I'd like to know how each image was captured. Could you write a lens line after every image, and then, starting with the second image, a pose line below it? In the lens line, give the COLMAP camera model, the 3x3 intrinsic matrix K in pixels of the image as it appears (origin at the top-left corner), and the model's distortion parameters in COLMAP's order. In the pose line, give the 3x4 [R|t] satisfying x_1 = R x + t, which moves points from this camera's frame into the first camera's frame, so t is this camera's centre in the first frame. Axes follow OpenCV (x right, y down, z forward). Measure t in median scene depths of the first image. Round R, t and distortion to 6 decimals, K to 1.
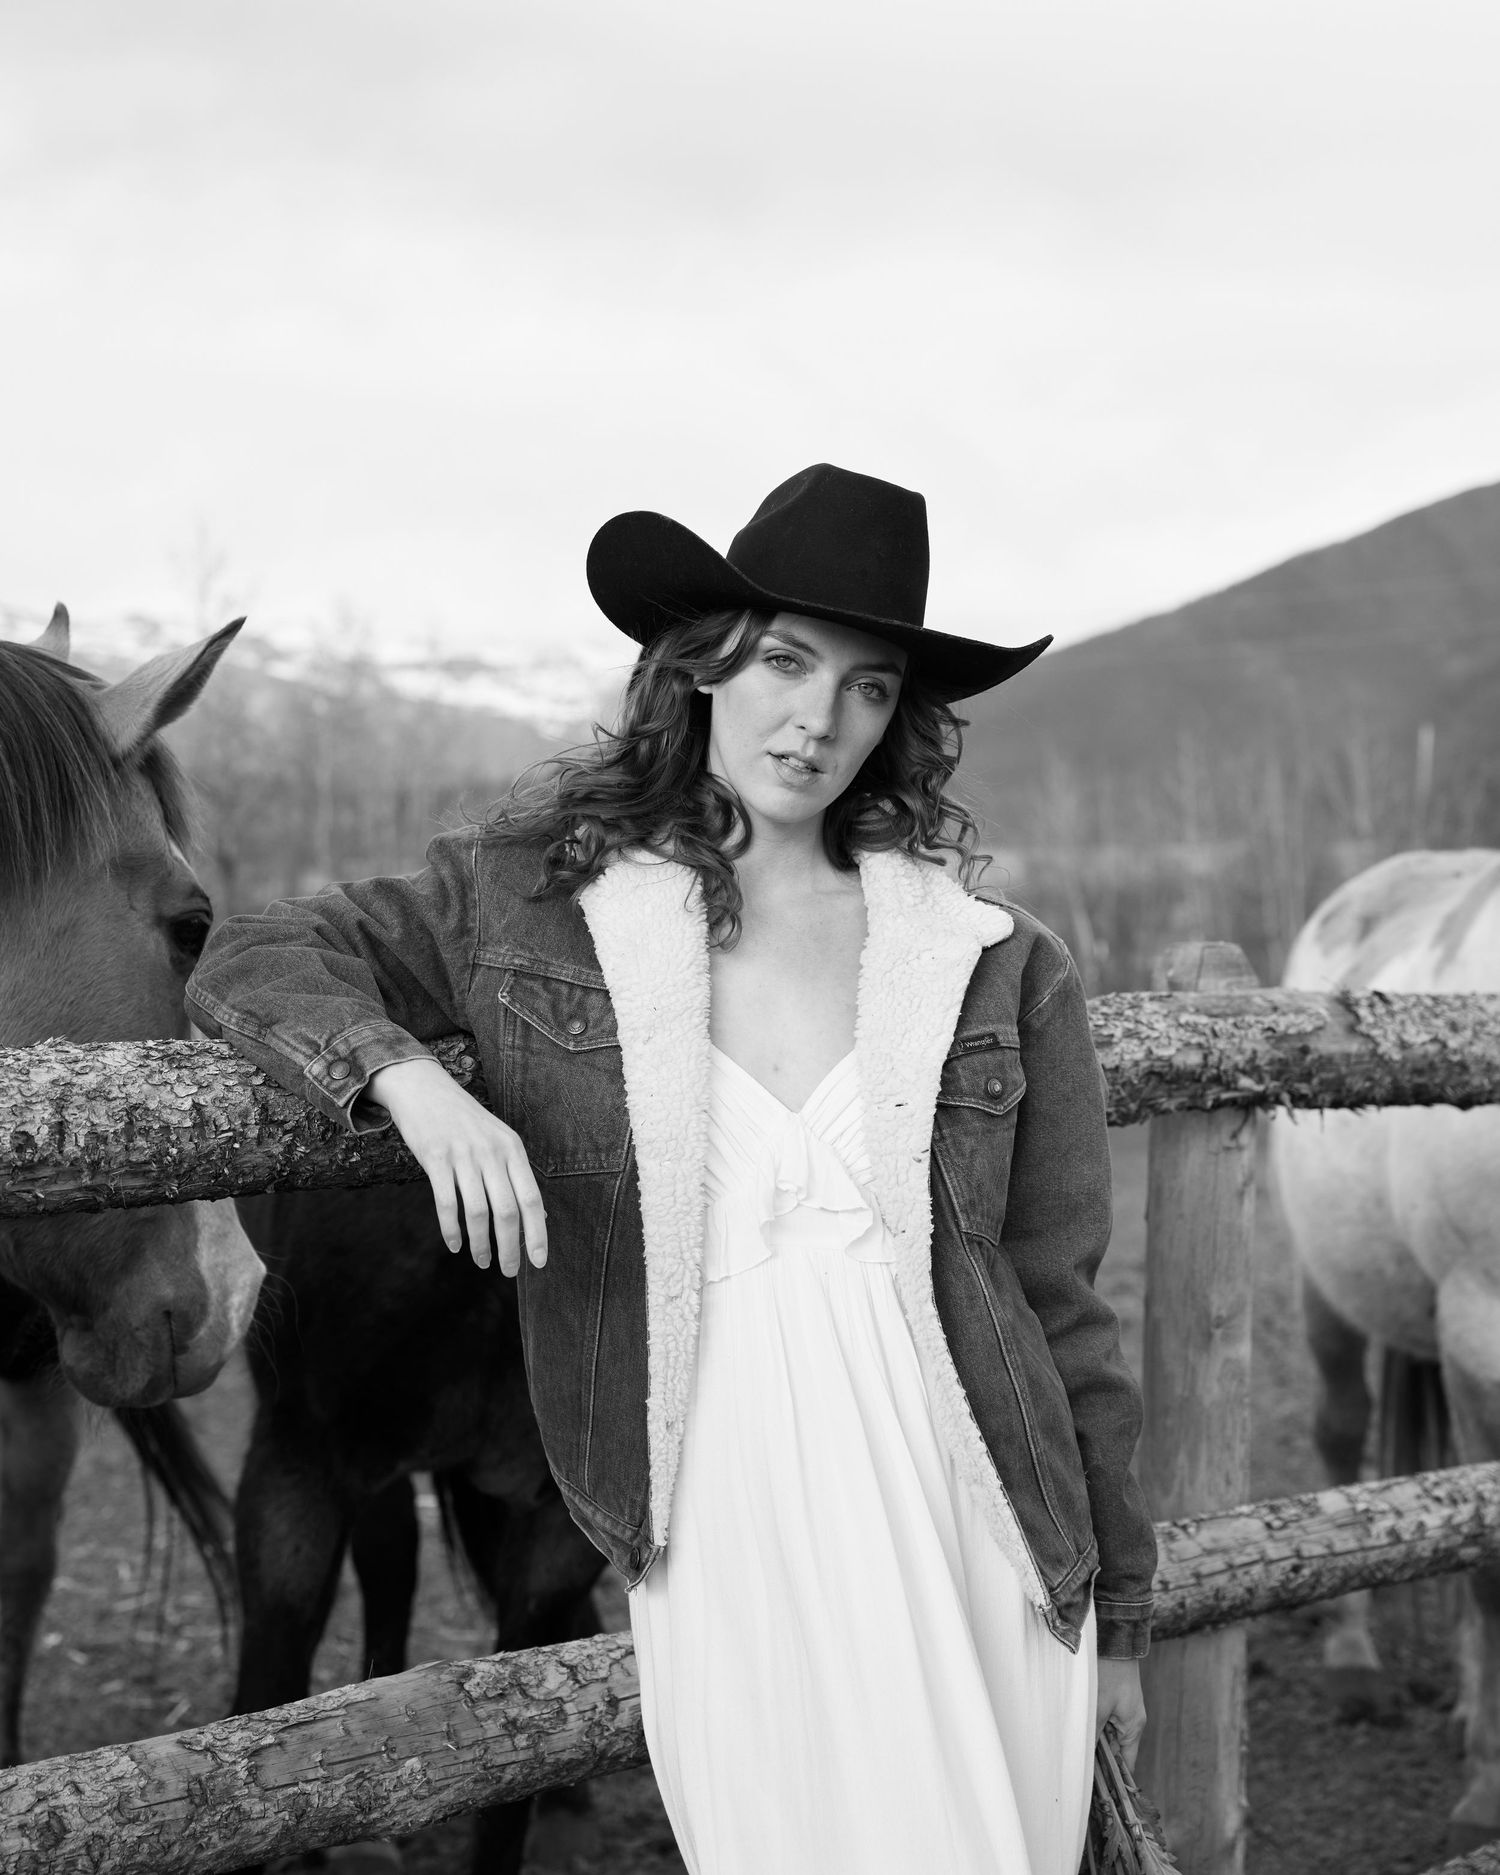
lens RADIAL K [[3450.7, 0, 742.4], [0, 3450.7, 798.4], [0, 0, 1]] dist [0.013268, 0.042296]
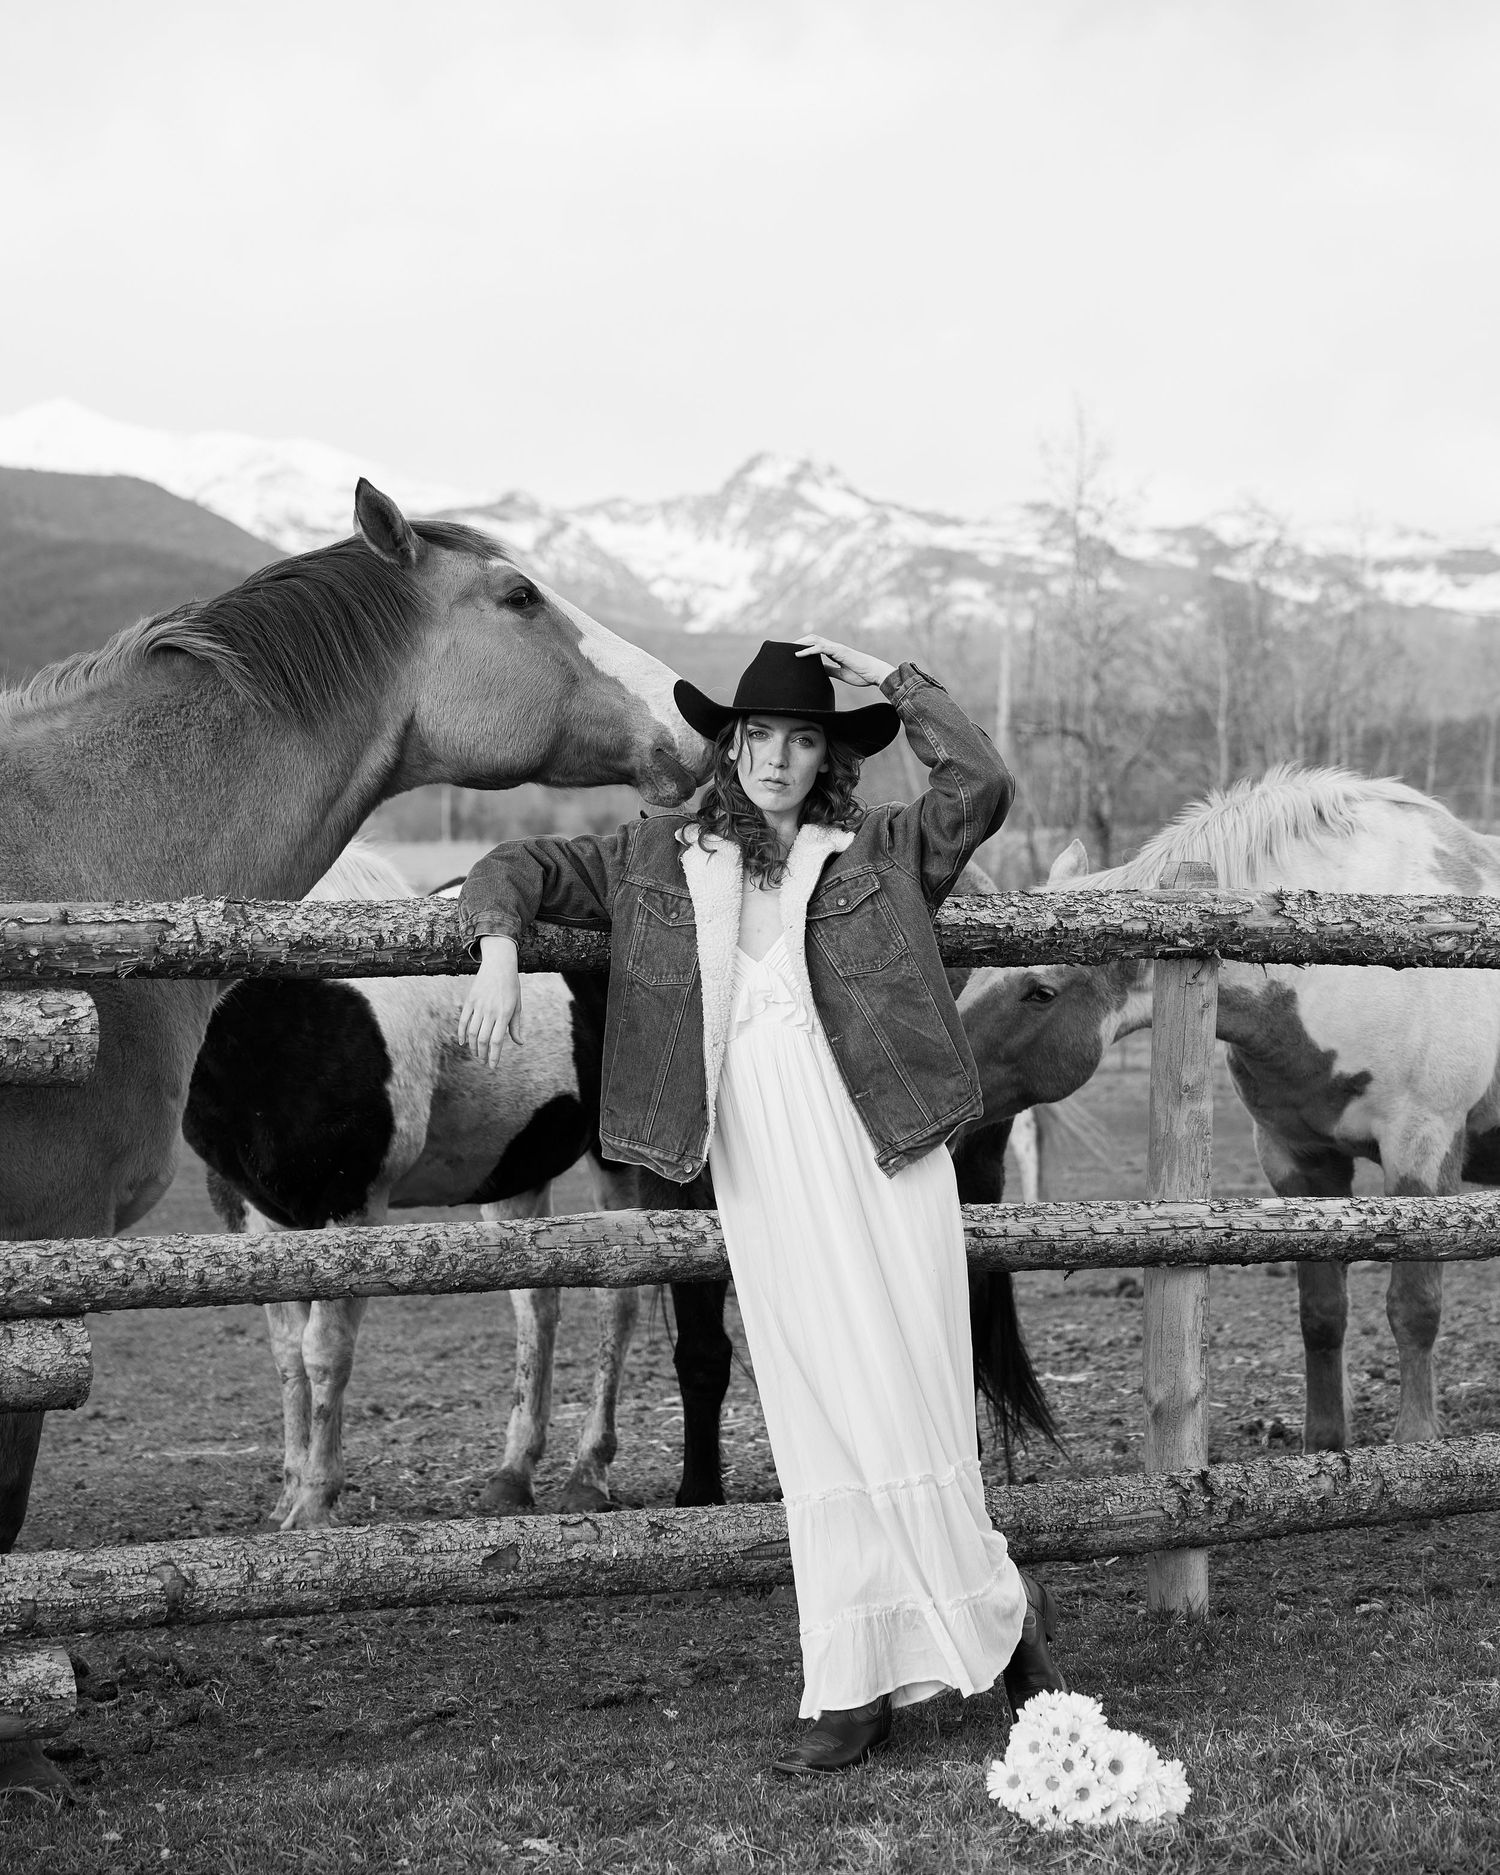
lens RADIAL K [[4519.8, 0, 750.0], [0, 4519.8, 937.5], [0, 0, 1]] dist [0.038988, 0.058924]
pose [[0.970505, 0.001184, -0.241079, 0.496480], [0.009534, 0.999017, 0.043287, -0.018419], [0.240893, -0.044309, 0.969540, -1.251483]]
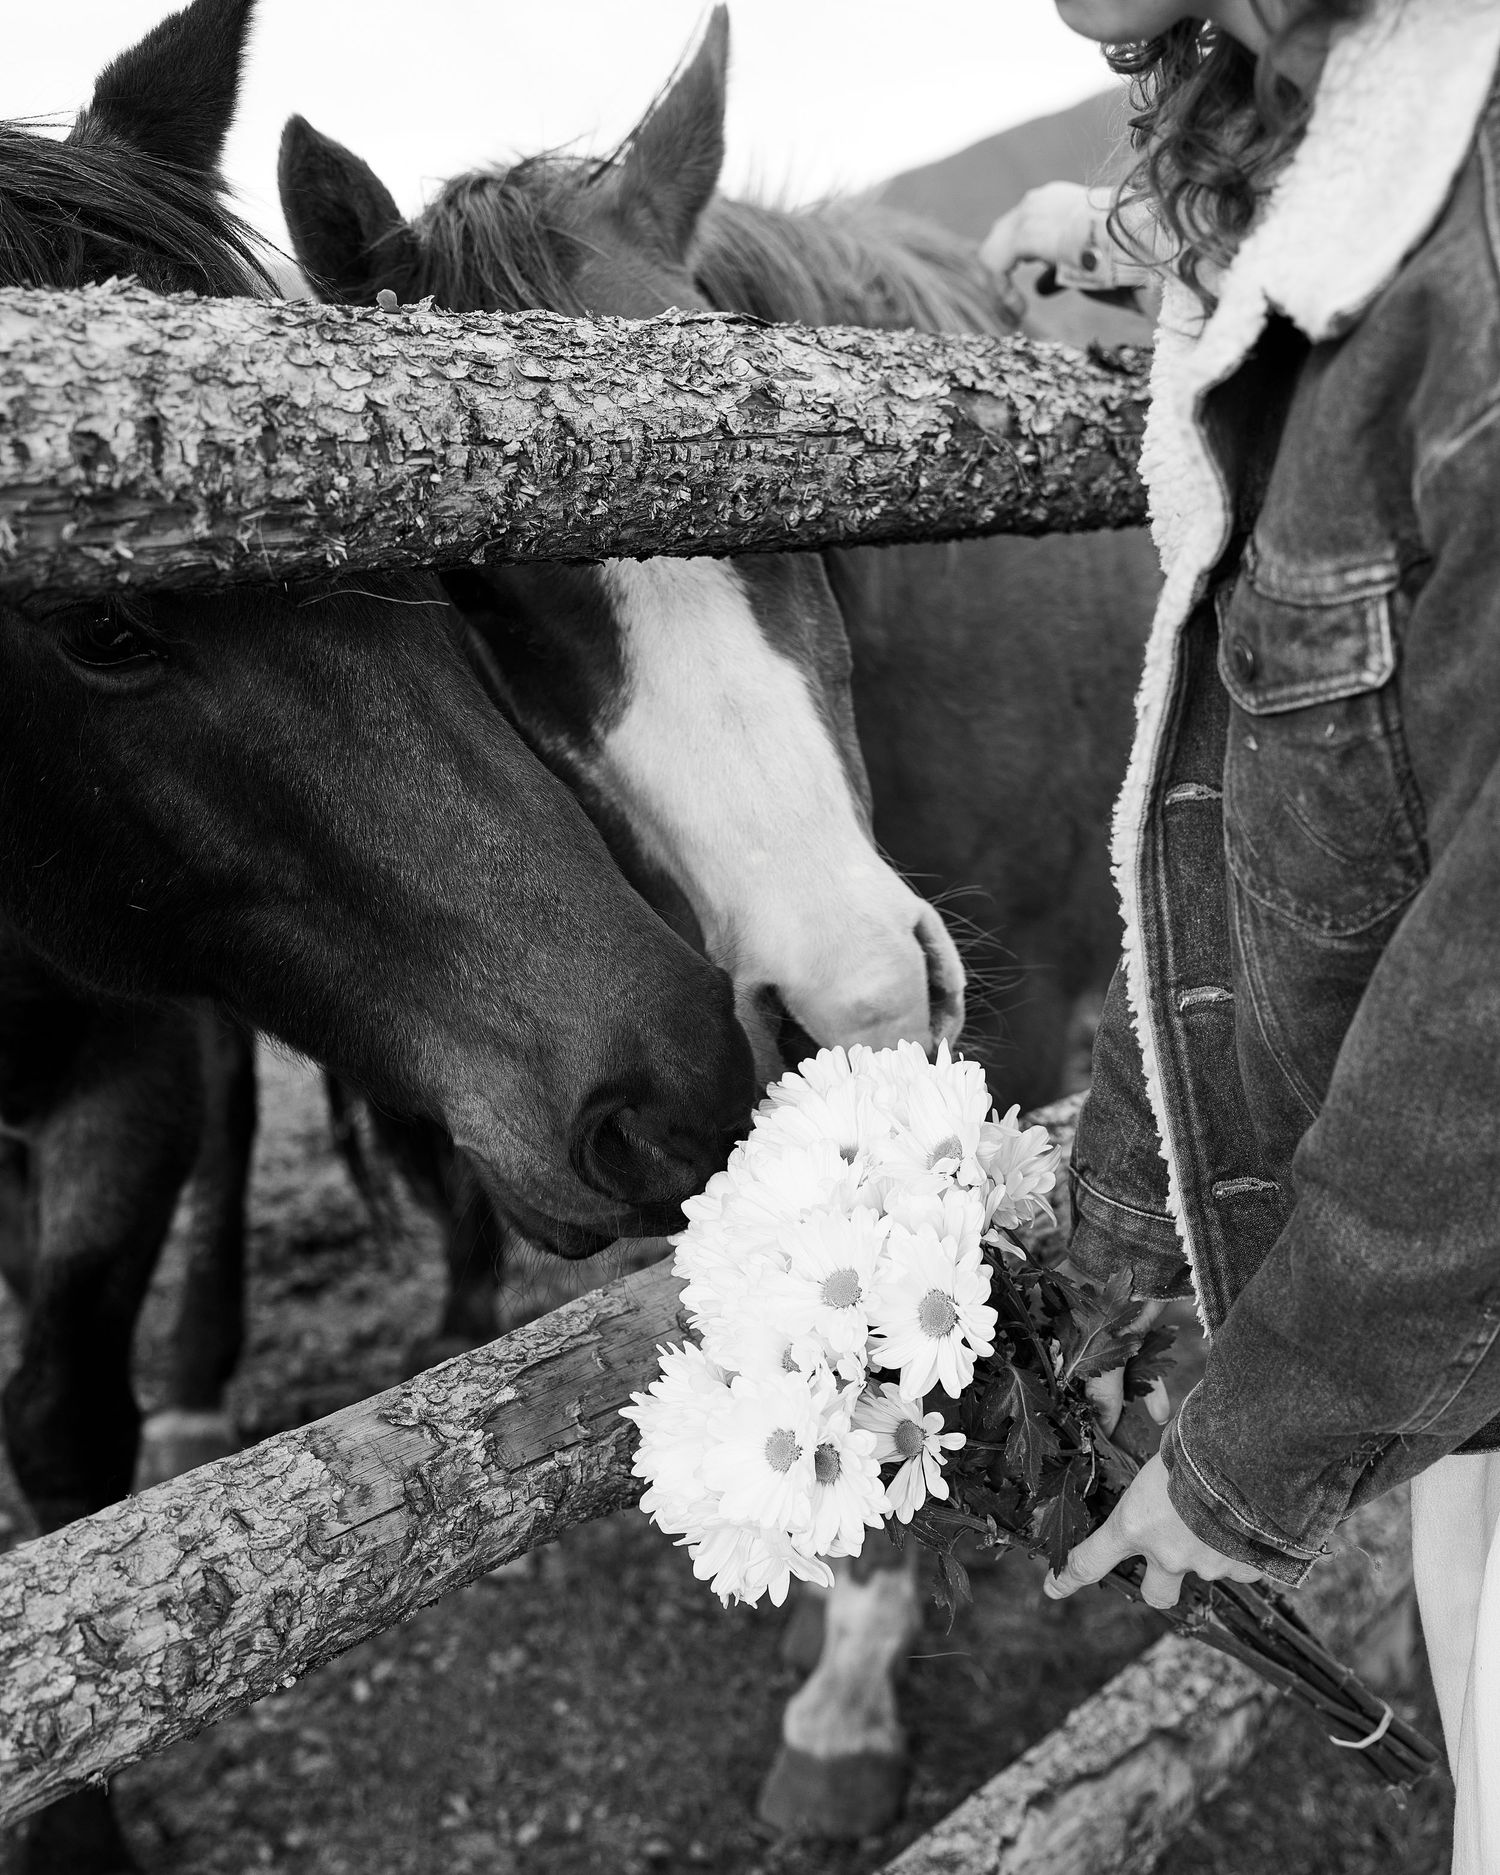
lens RADIAL K [[2561.1, 0, 750.0], [0, 2561.1, 937.5], [0, 0, 1]] dist [0.039274, 0.007454]
pose [[0.994091, -0.035508, 0.102580, -0.104610], [0.012832, 0.976800, 0.213768, 0.062410], [-0.107790, -0.211189, 0.971484, 0.406280]]
